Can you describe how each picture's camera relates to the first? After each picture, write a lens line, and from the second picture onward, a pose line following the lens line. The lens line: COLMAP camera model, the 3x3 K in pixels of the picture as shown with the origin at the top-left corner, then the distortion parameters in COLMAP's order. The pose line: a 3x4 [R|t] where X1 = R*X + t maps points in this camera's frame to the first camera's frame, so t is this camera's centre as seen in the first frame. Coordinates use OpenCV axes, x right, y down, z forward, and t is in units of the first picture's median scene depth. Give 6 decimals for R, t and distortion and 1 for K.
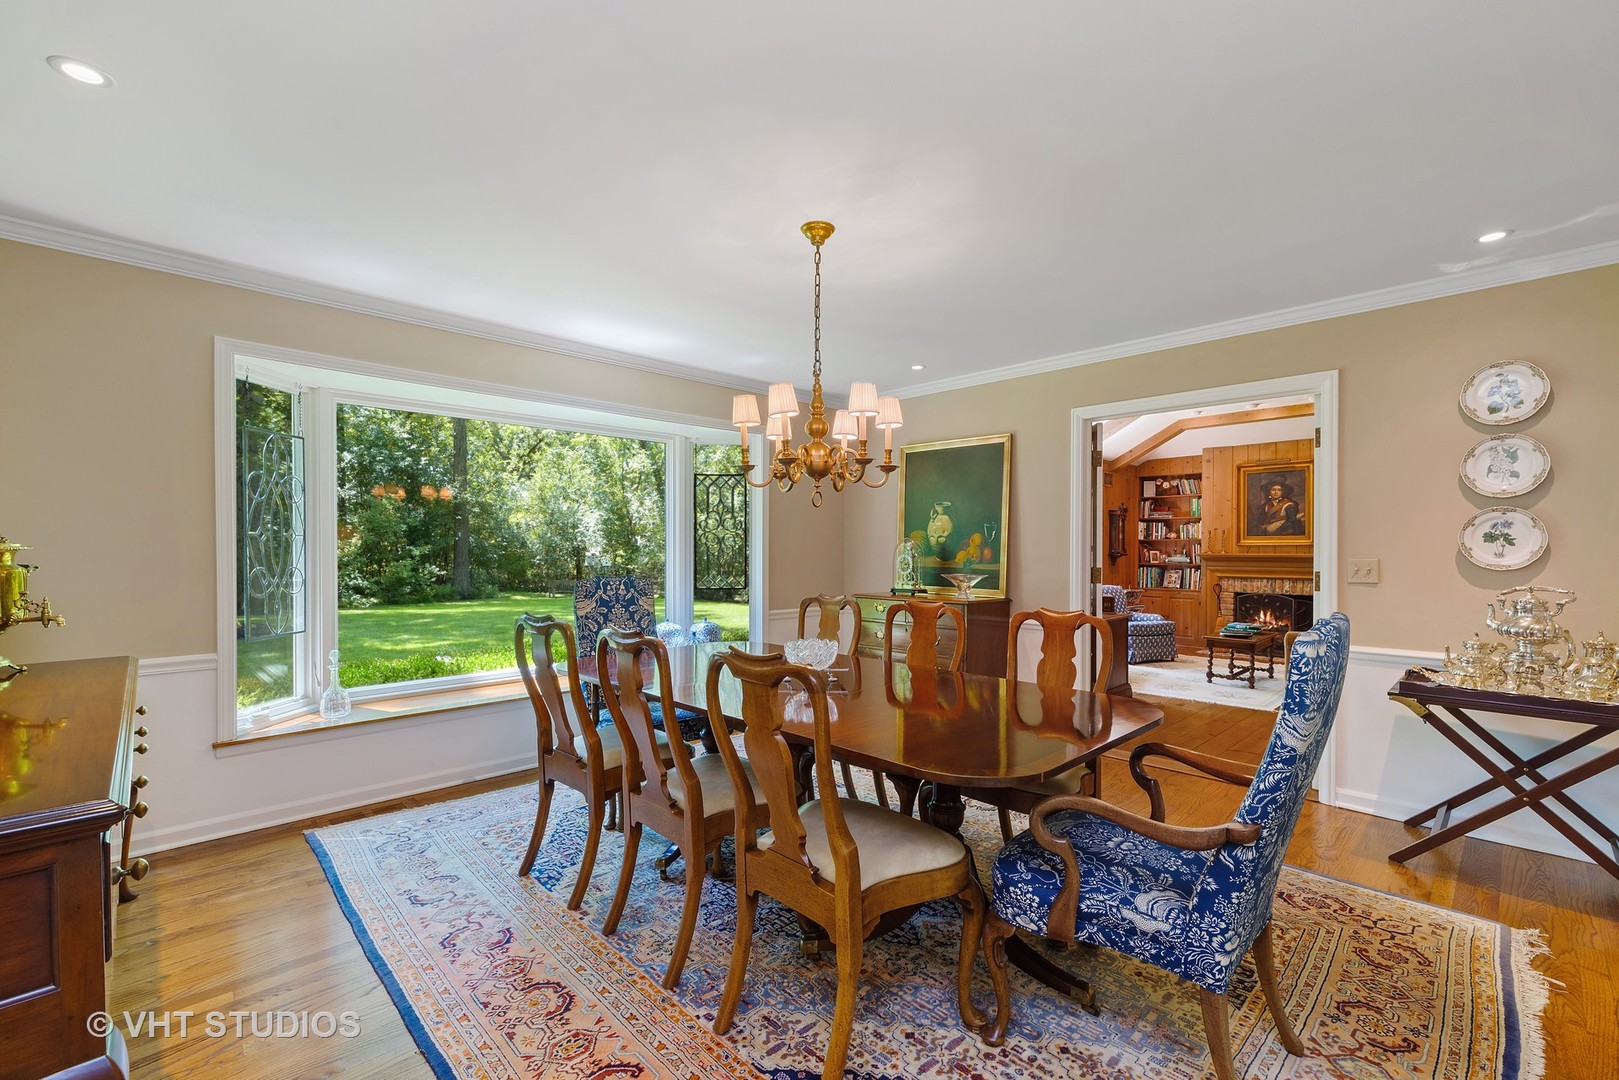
lens RADIAL K [[695.8, 0, 808.0], [0, 695.8, 550.2], [0, 0, 1]] dist [-0.000603, 0.000075]
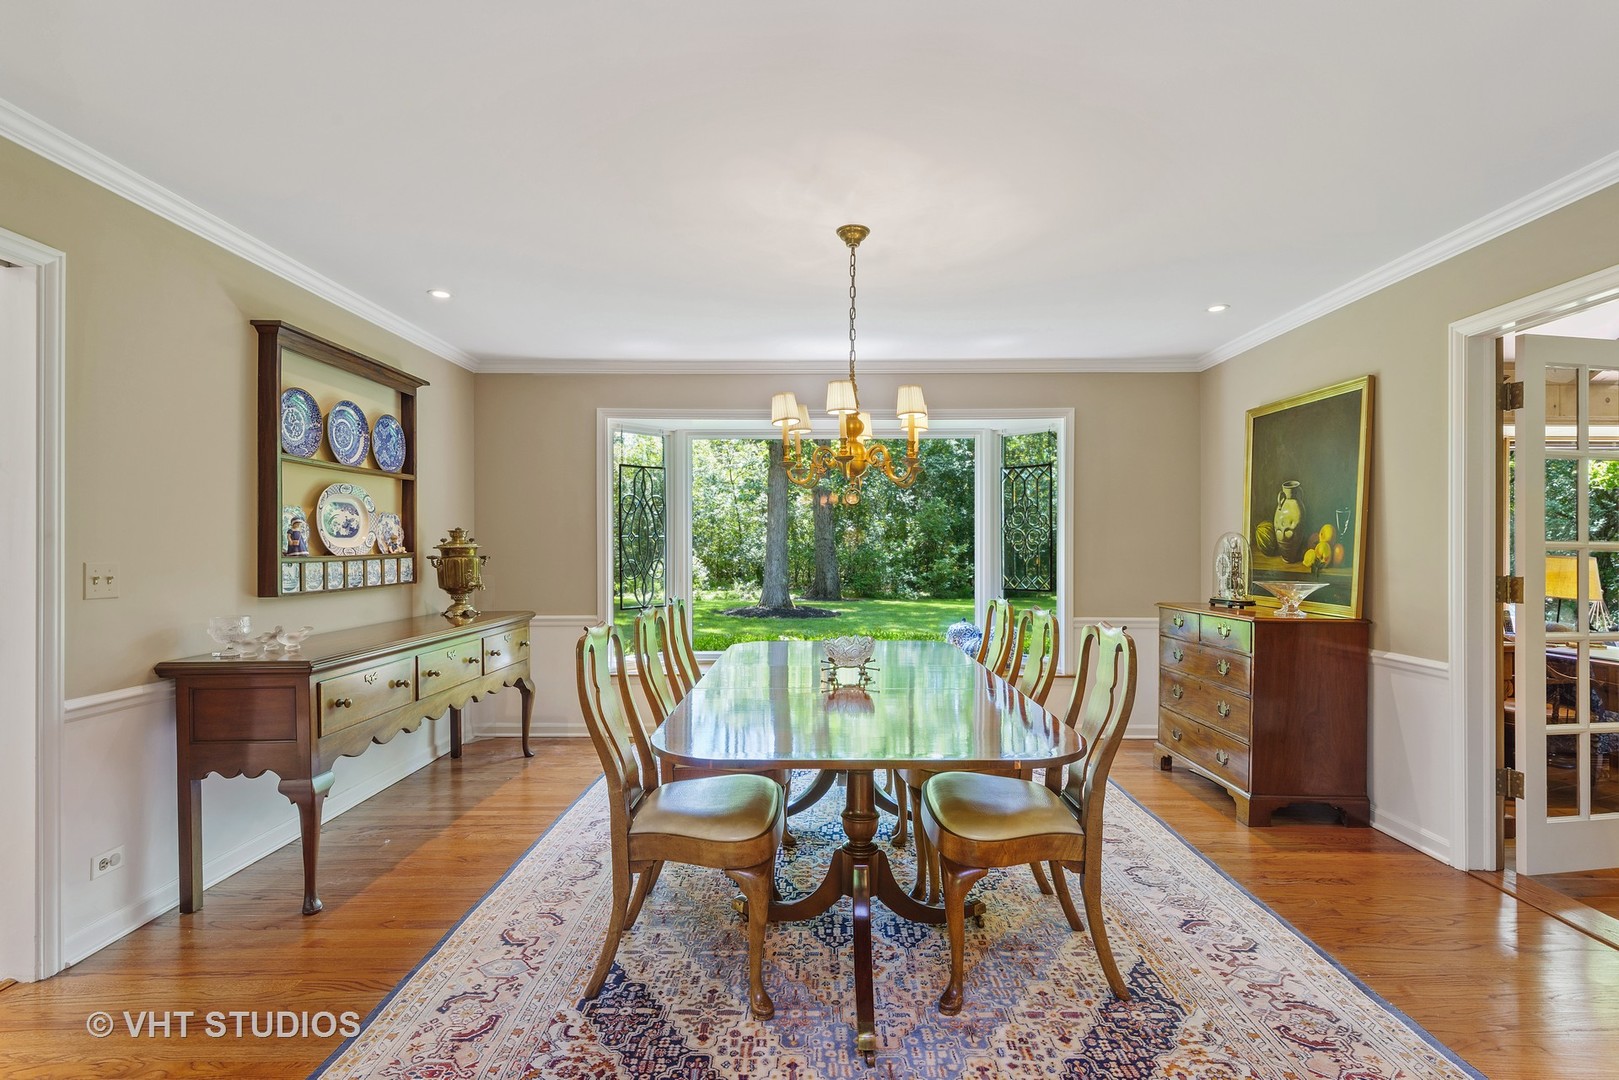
lens RADIAL K [[748.6, 0, 809.8], [0, 748.6, 549.2], [0, 0, 1]] dist [0.004109, 0.000225]
pose [[0.715754, -0.002524, -0.698348, 0.402330], [0.003809, 0.999993, 0.000290, -0.001003], [0.698342, -0.002868, 0.715759, 0.096133]]
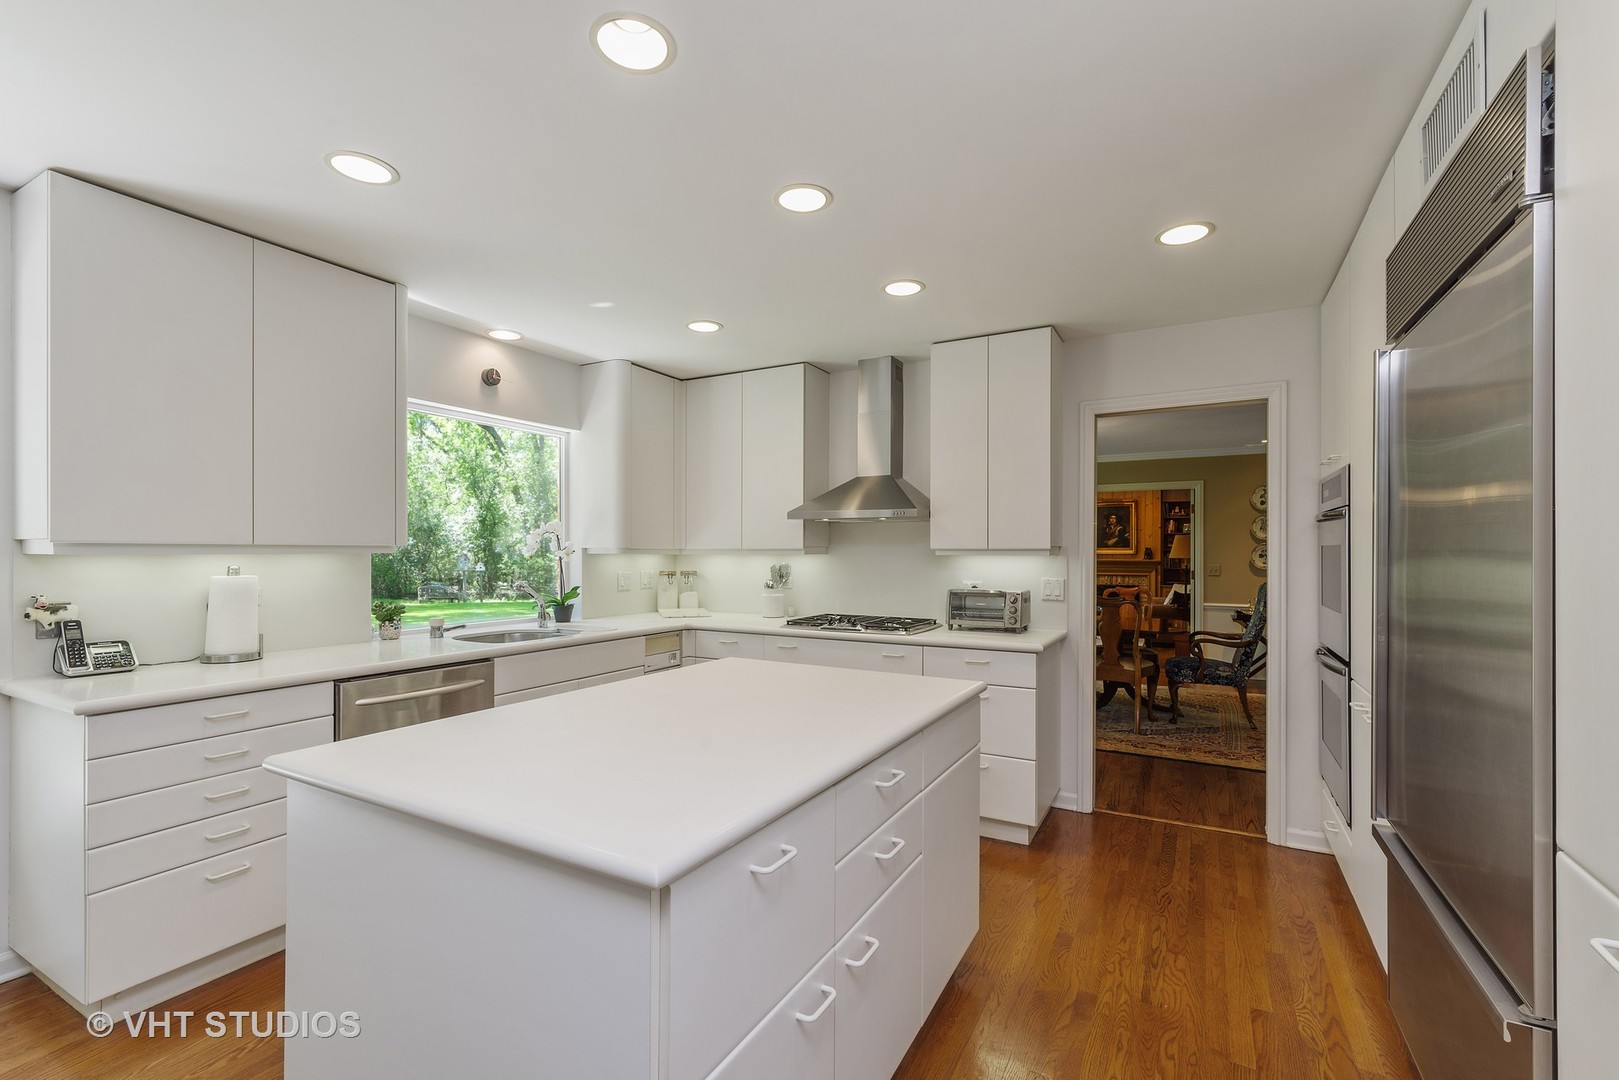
lens RADIAL K [[695.8, 0, 817.4], [0, 695.8, 547.6], [0, 0, 1]] dist [-0.000603, 0.000075]
pose [[0.953767, 0.005833, 0.300491, -0.233028], [-0.004876, 0.999980, -0.003936, -0.006136], [-0.300508, 0.002288, 0.953777, -0.158556]]
